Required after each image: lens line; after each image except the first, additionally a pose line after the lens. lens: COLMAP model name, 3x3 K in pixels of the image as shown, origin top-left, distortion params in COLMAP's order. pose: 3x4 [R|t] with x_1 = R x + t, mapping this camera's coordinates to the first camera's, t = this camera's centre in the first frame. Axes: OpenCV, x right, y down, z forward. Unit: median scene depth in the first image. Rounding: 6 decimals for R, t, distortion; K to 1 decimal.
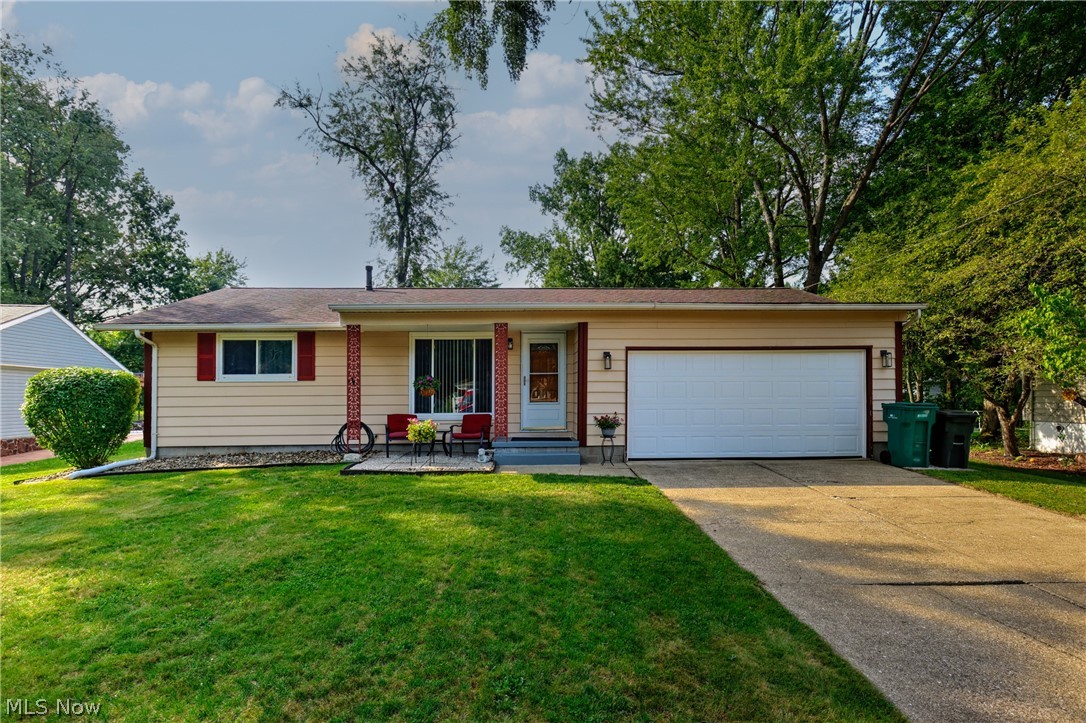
lens RADIAL K [[588.9, 0, 543.9], [0, 588.9, 387.8], [0, 0, 1]] dist [0.003100, 0.001185]
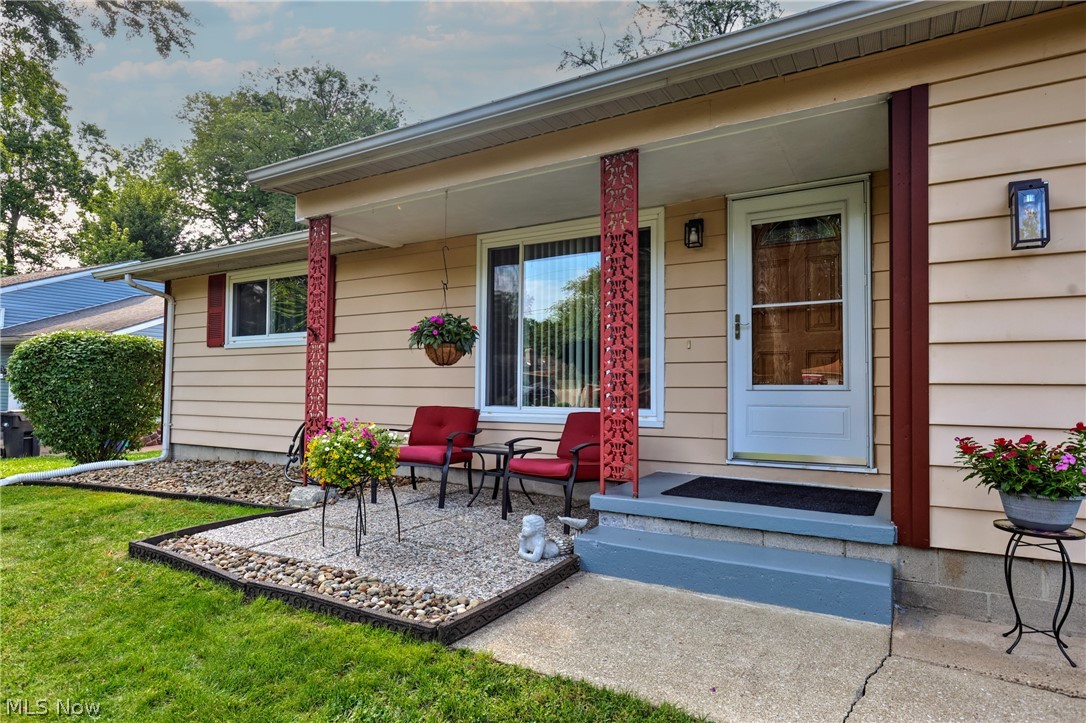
lens RADIAL K [[647.2, 0, 454.2], [0, 647.2, 357.9], [0, 0, 1]] dist [0.000643, 0.001434]
pose [[0.802552, -0.015314, -0.596386, 0.068273], [-0.003219, 0.999545, -0.029998, 0.020545], [0.596574, 0.025995, 0.802137, 0.574143]]
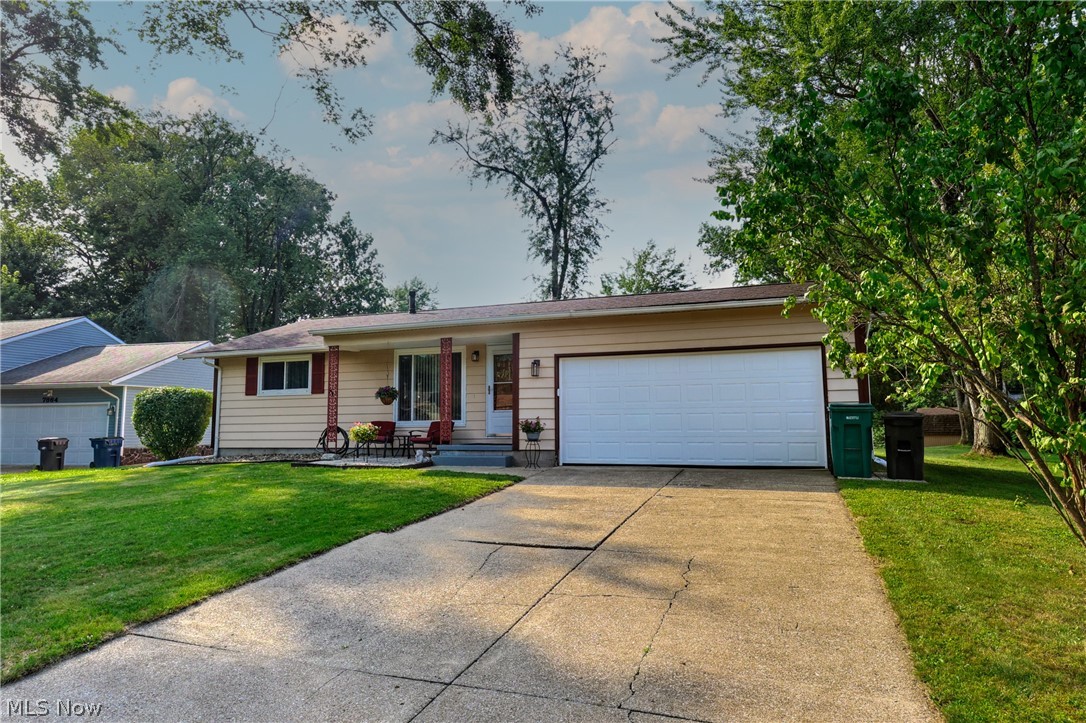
lens RADIAL K [[651.2, 0, 489.9], [0, 651.2, 342.5], [0, 0, 1]] dist [0.000425, 0.000336]
pose [[0.924765, -0.049320, -0.377329, 0.423313], [0.011040, 0.994626, -0.102947, 0.024162], [0.380378, 0.091037, 0.920339, -0.094295]]
